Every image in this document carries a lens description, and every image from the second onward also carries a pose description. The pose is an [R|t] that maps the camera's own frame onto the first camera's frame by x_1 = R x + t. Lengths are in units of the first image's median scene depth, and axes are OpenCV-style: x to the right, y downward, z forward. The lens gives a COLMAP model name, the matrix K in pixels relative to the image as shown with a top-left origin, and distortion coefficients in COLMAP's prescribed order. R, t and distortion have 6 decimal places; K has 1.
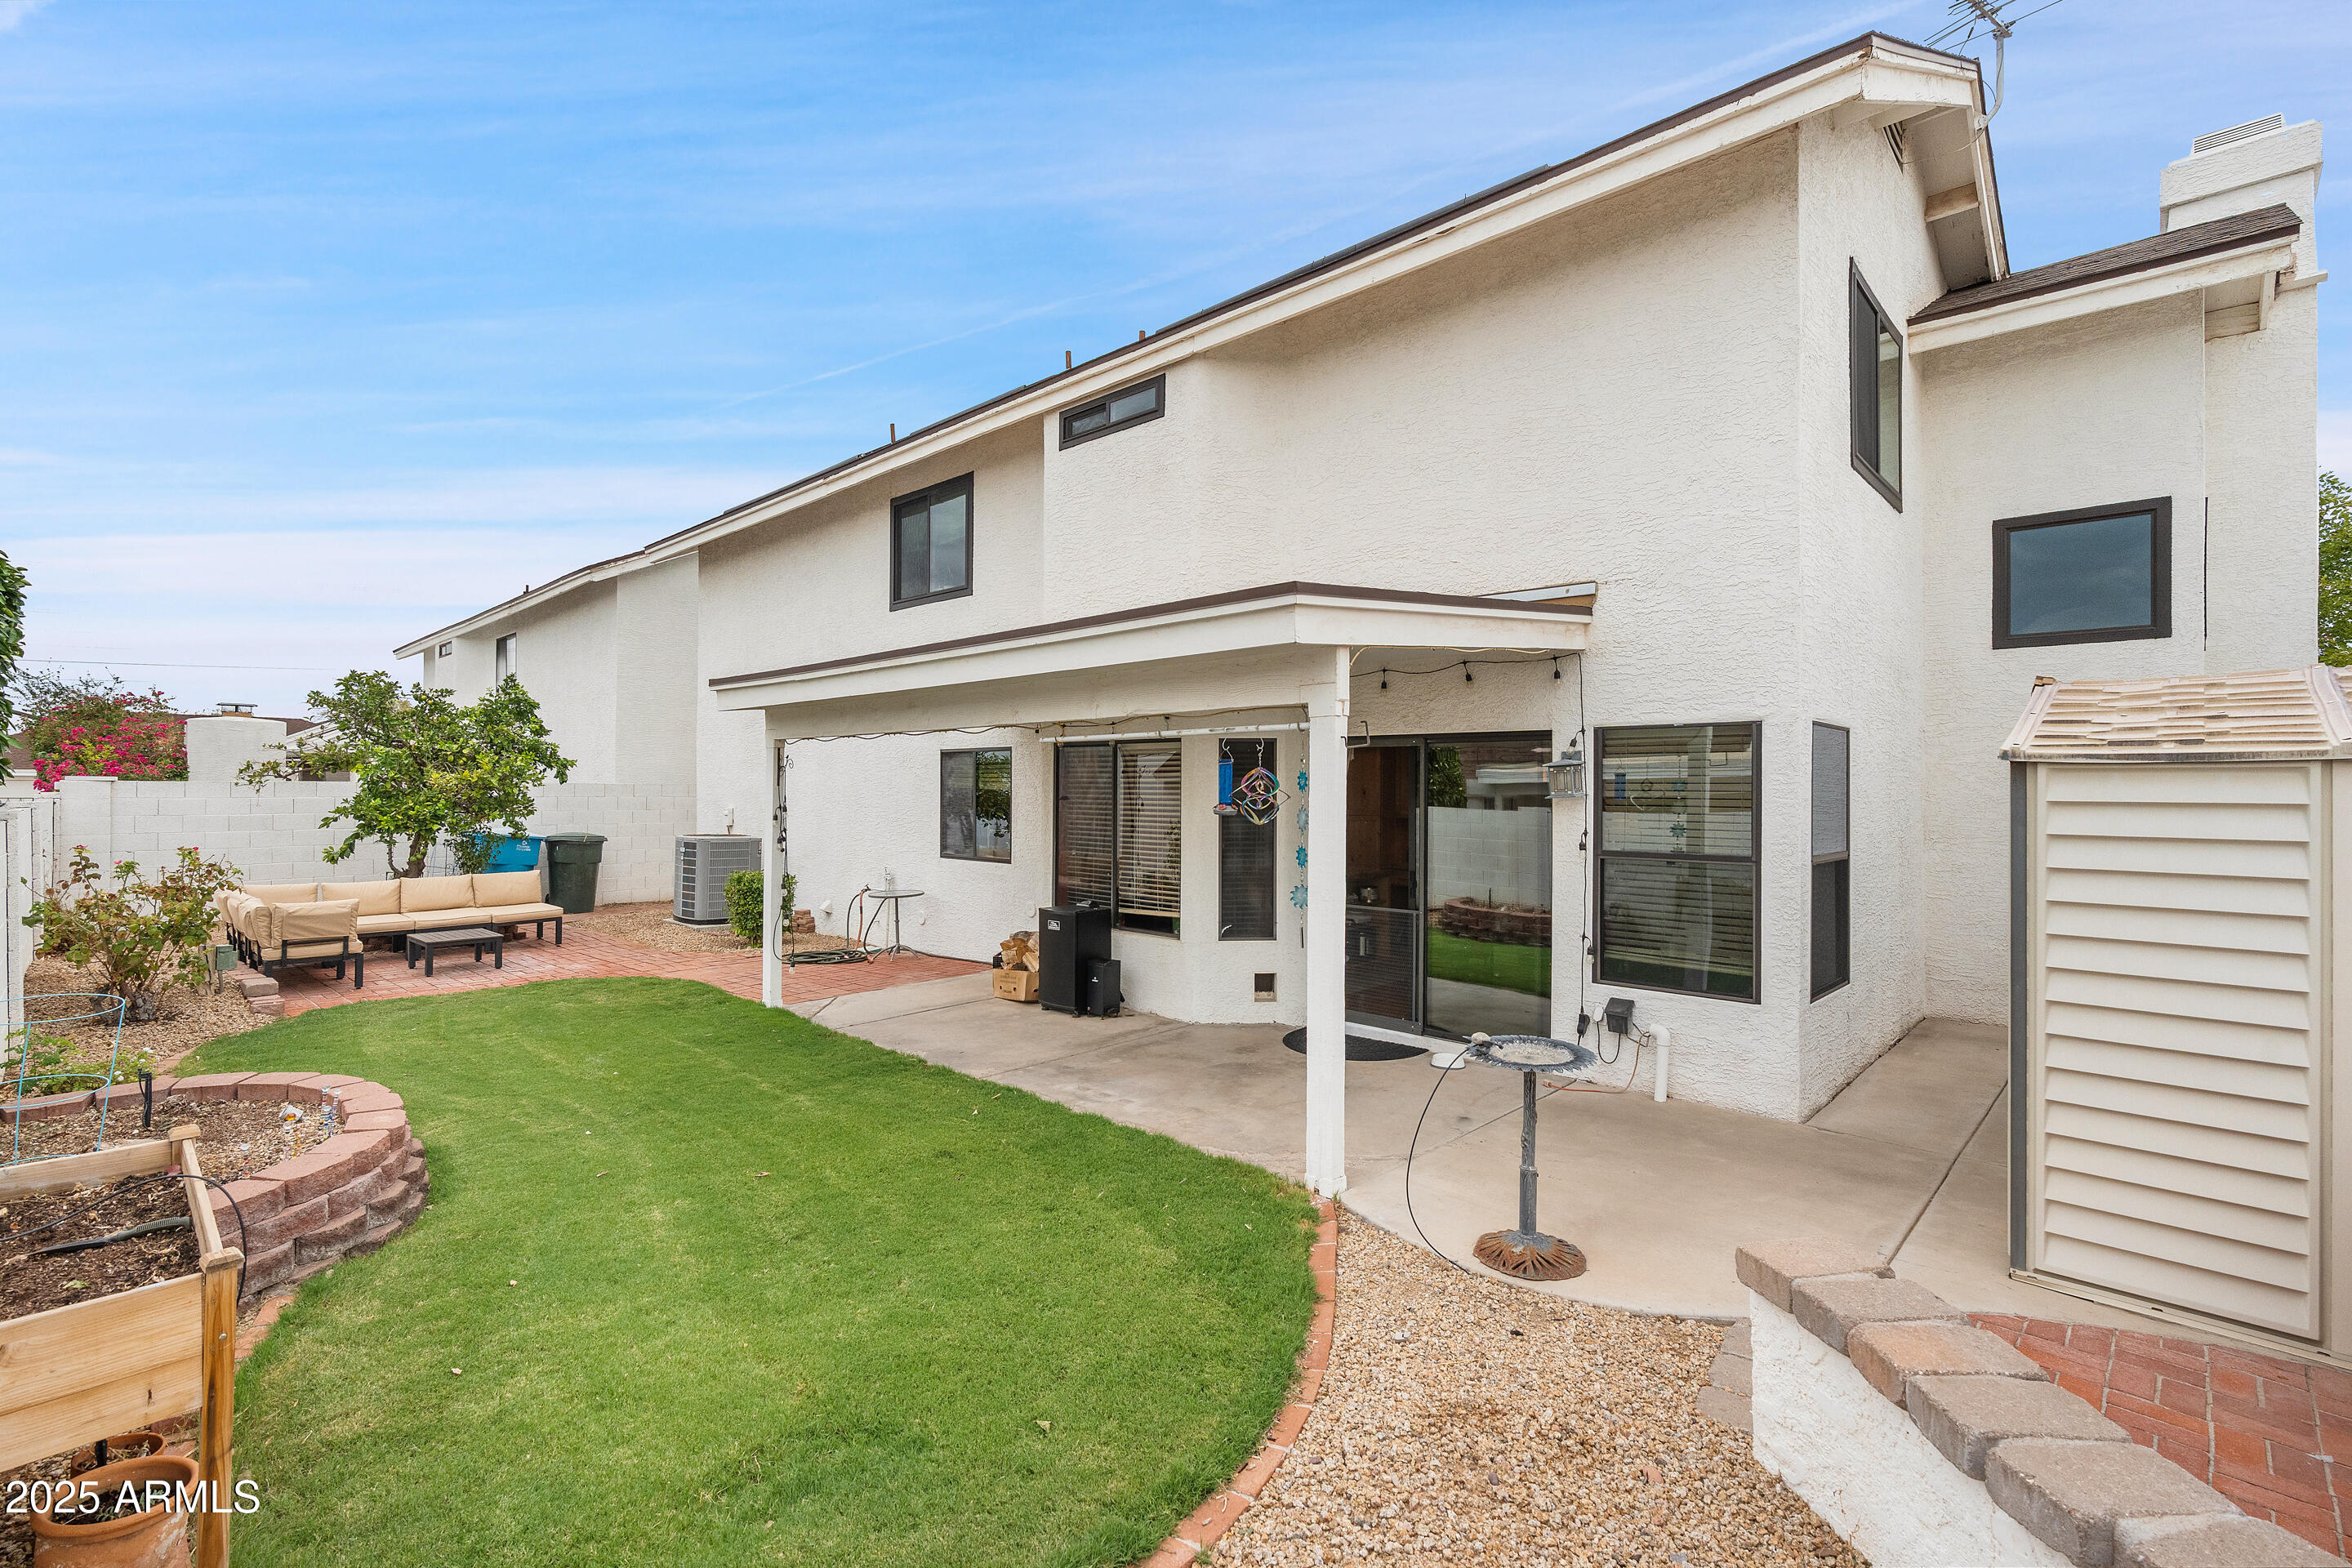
lens RADIAL K [[1072.3, 0, 1160.5], [0, 1072.3, 778.3], [0, 0, 1]] dist [-0.007587, 0.001093]
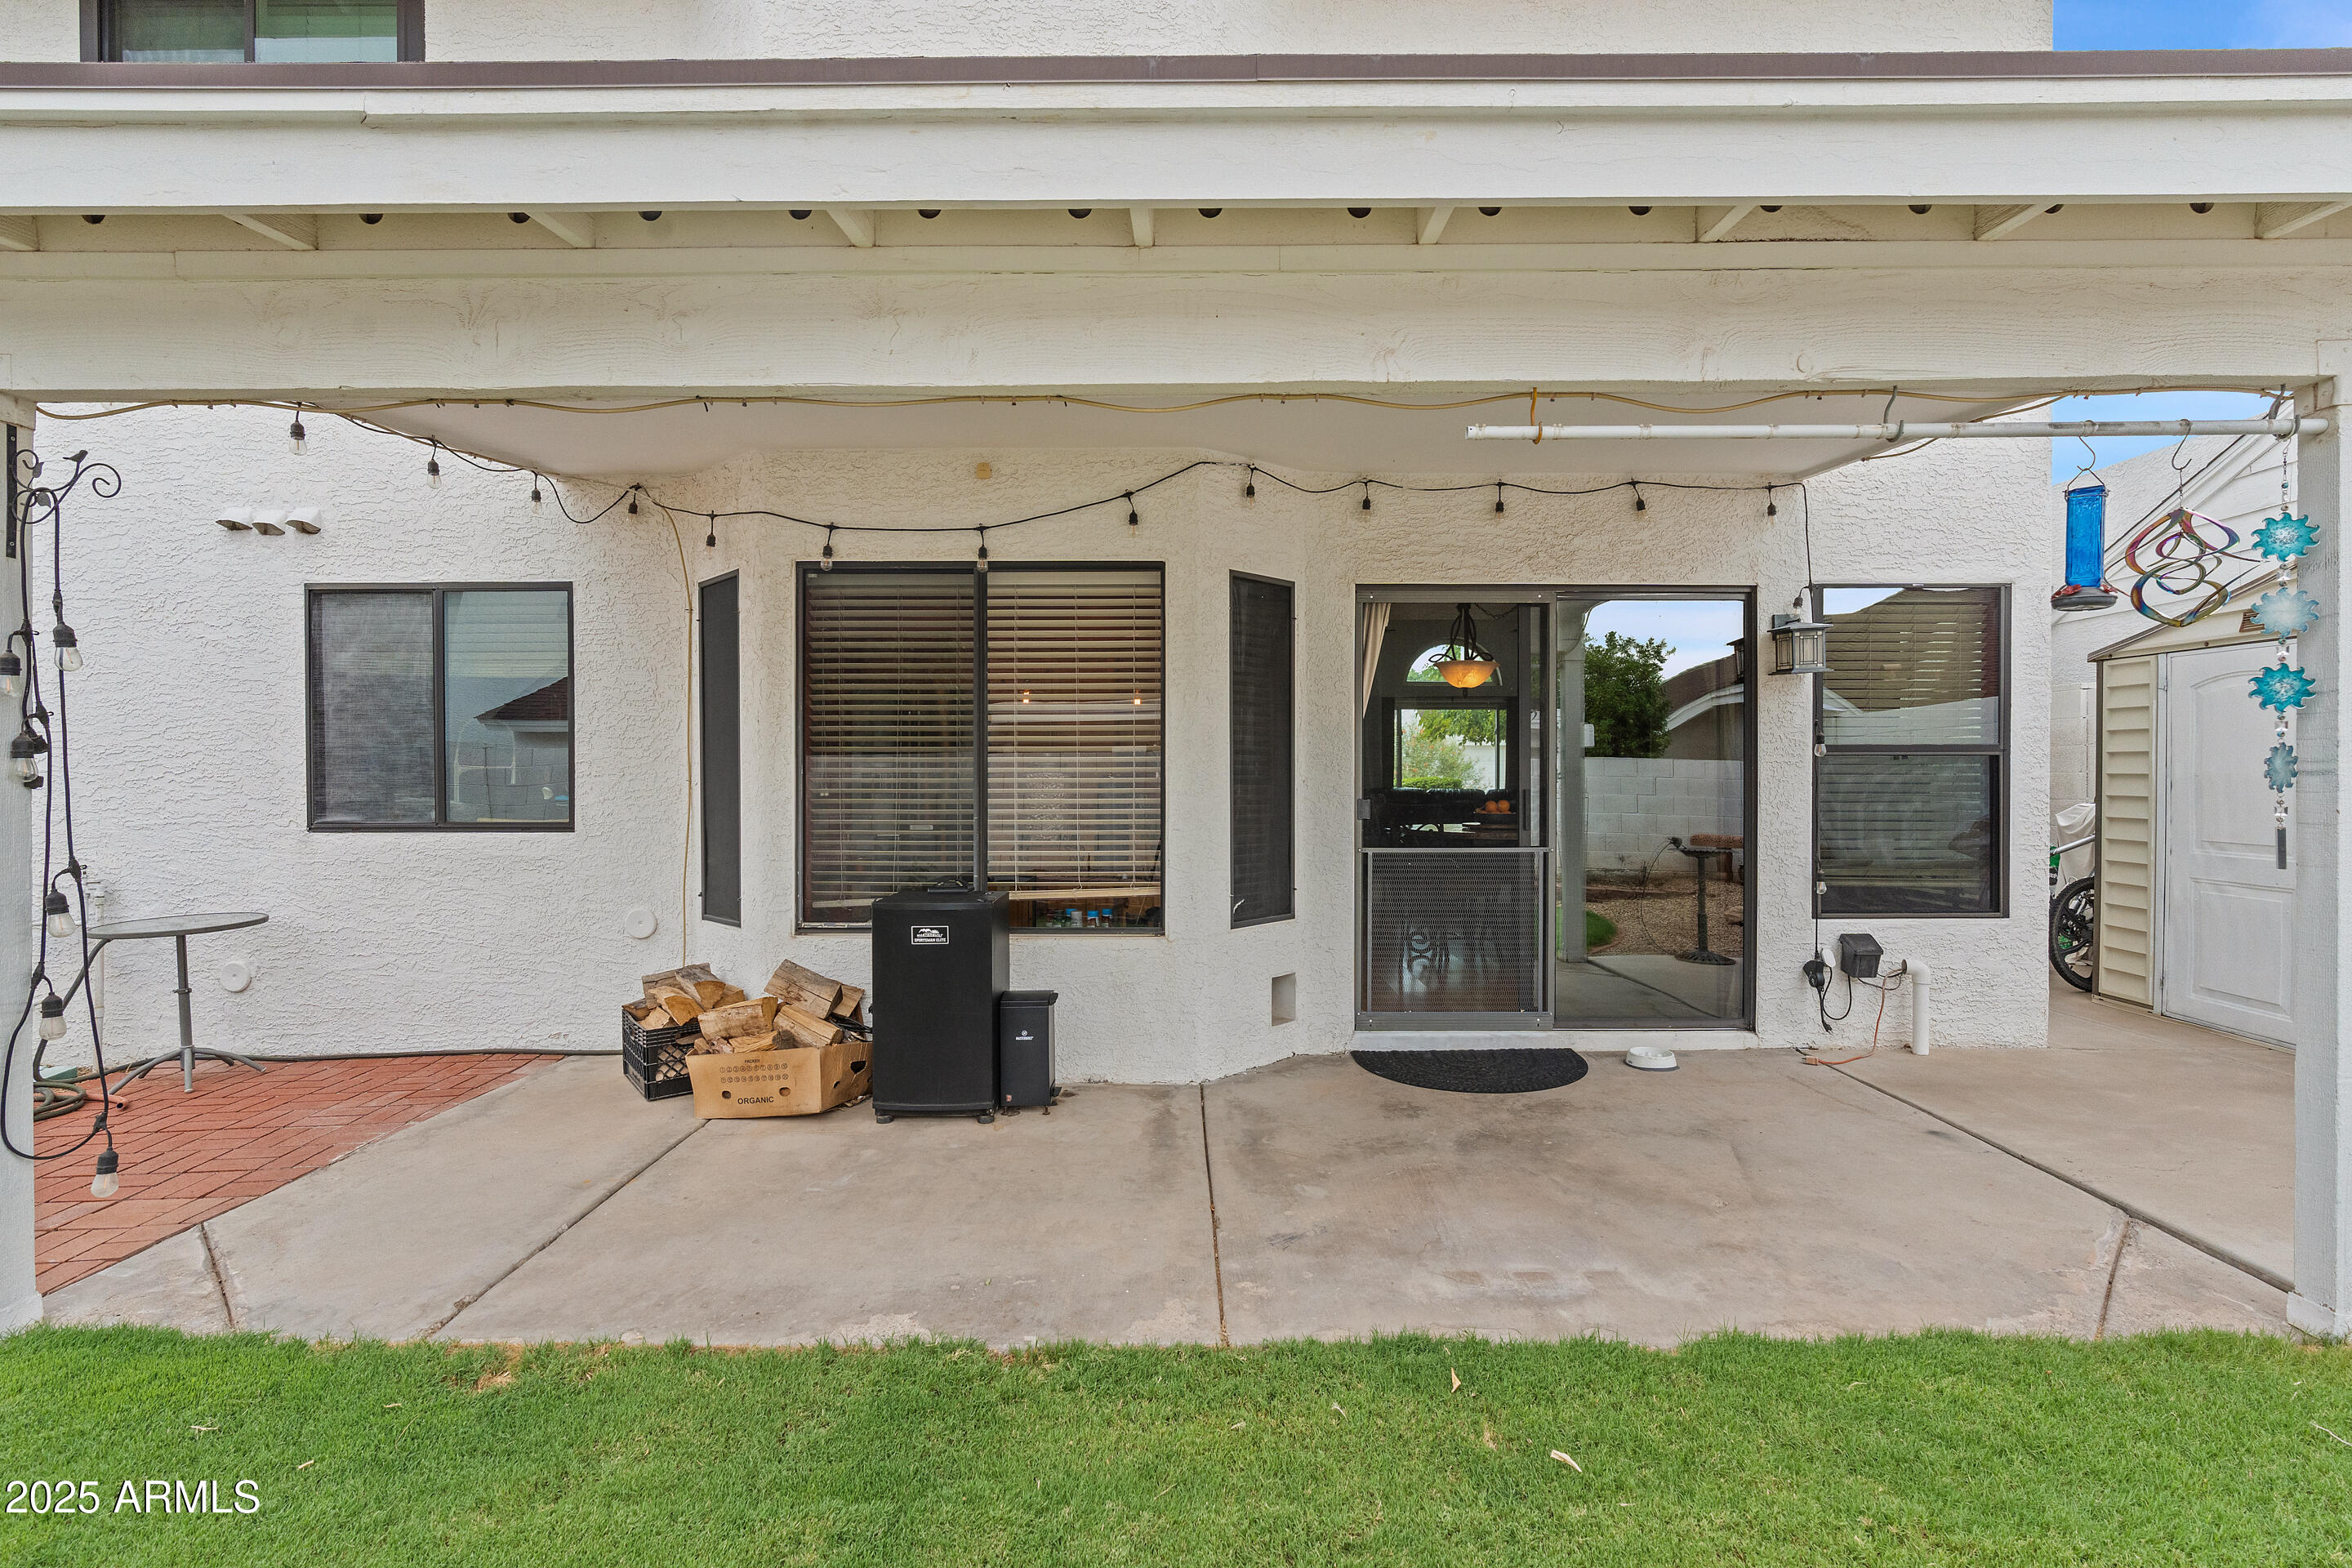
lens RADIAL K [[1072.3, 0, 1181.4], [0, 1072.3, 784.9], [0, 0, 1]] dist [-0.007587, 0.001093]
pose [[0.710057, -0.007667, 0.704103, -0.419802], [-0.000344, 0.999937, 0.011235, 0.081001], [-0.704144, -0.008220, 0.710009, 0.720991]]
